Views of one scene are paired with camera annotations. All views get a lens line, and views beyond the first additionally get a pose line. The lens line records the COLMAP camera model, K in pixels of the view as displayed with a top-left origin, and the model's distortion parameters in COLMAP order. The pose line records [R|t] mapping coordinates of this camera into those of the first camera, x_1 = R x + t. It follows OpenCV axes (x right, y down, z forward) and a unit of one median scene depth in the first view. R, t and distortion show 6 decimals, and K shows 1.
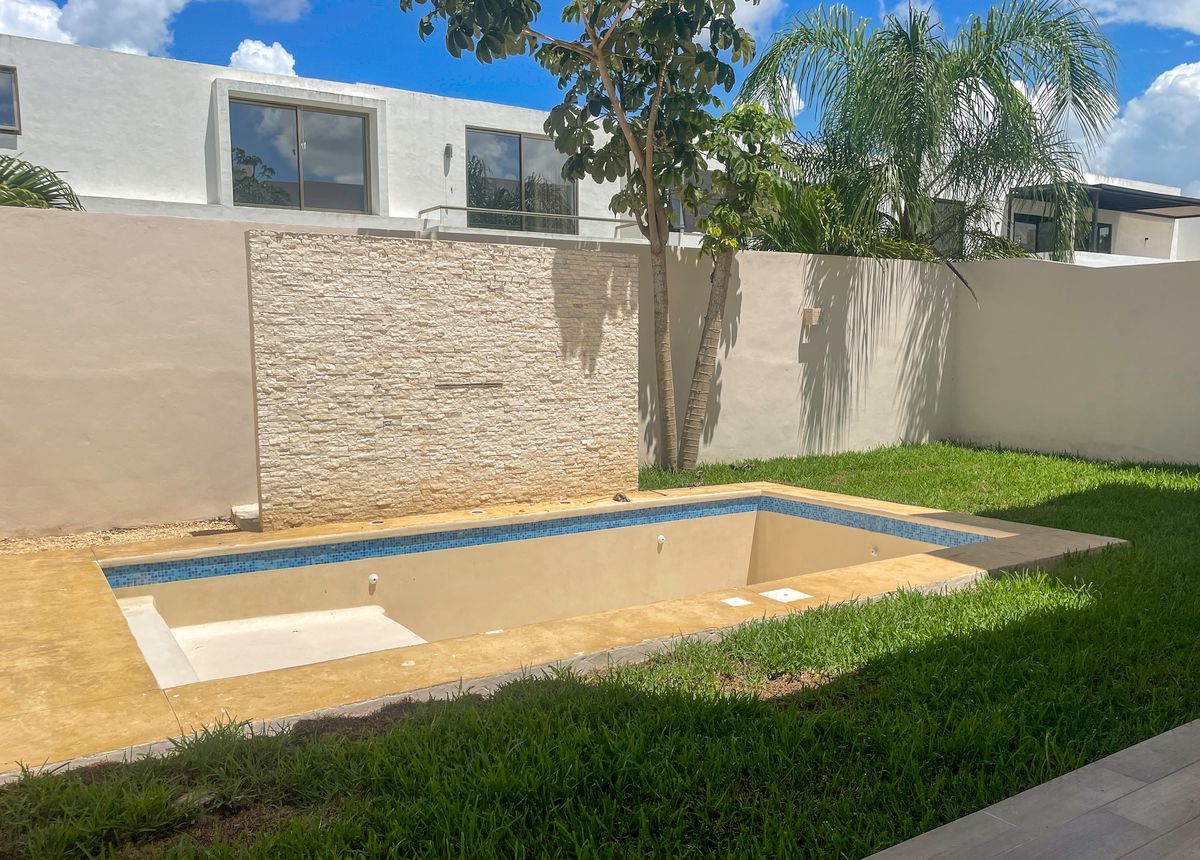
lens RADIAL K [[935.5, 0, 601.9], [0, 935.5, 433.3], [0, 0, 1]] dist [-0.013129, -0.004424]
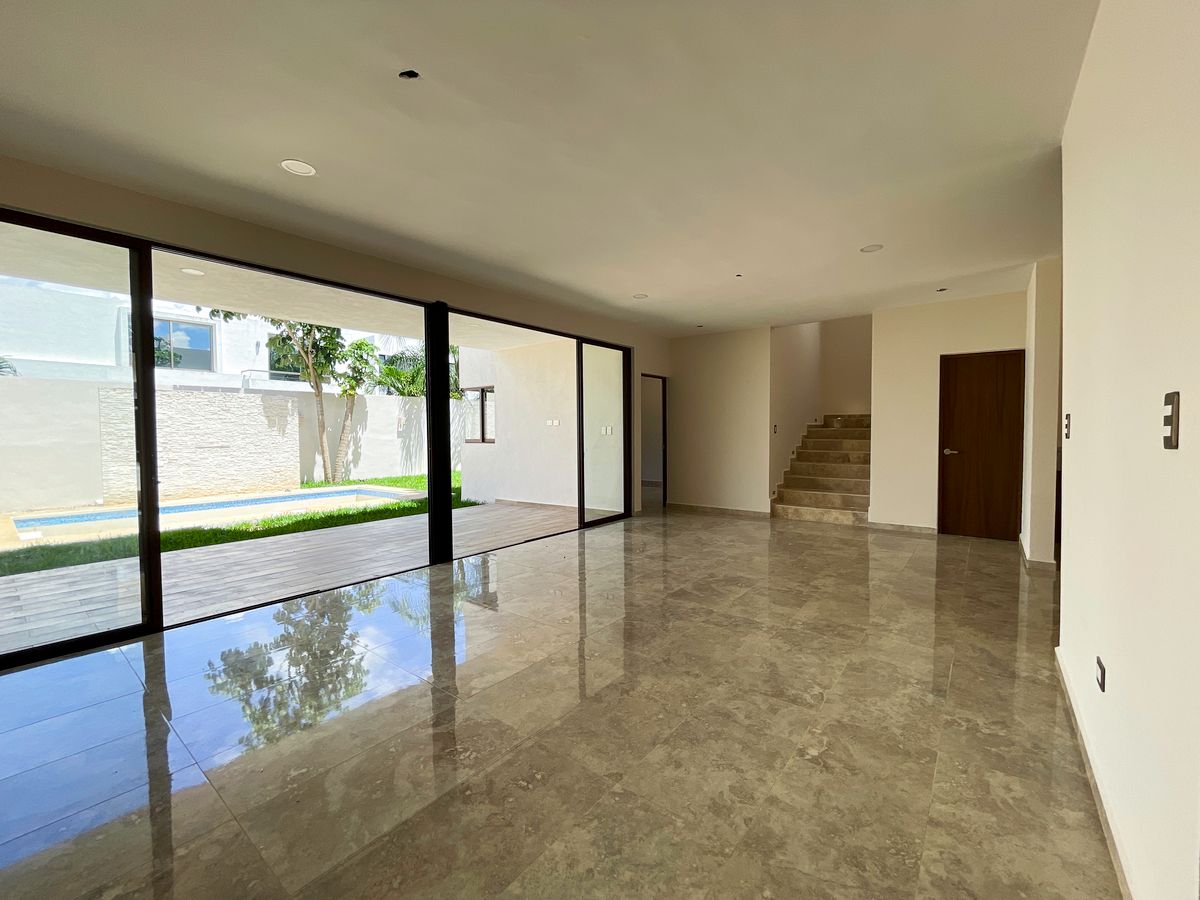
lens RADIAL K [[493.2, 0, 594.5], [0, 493.2, 444.9], [0, 0, 1]] dist [-0.001907, 0.000097]
pose [[0.951584, -0.012479, 0.307136, 0.415328], [0.035323, 0.996996, -0.068929, 0.068429], [-0.305353, 0.076441, 0.949166, -0.566896]]
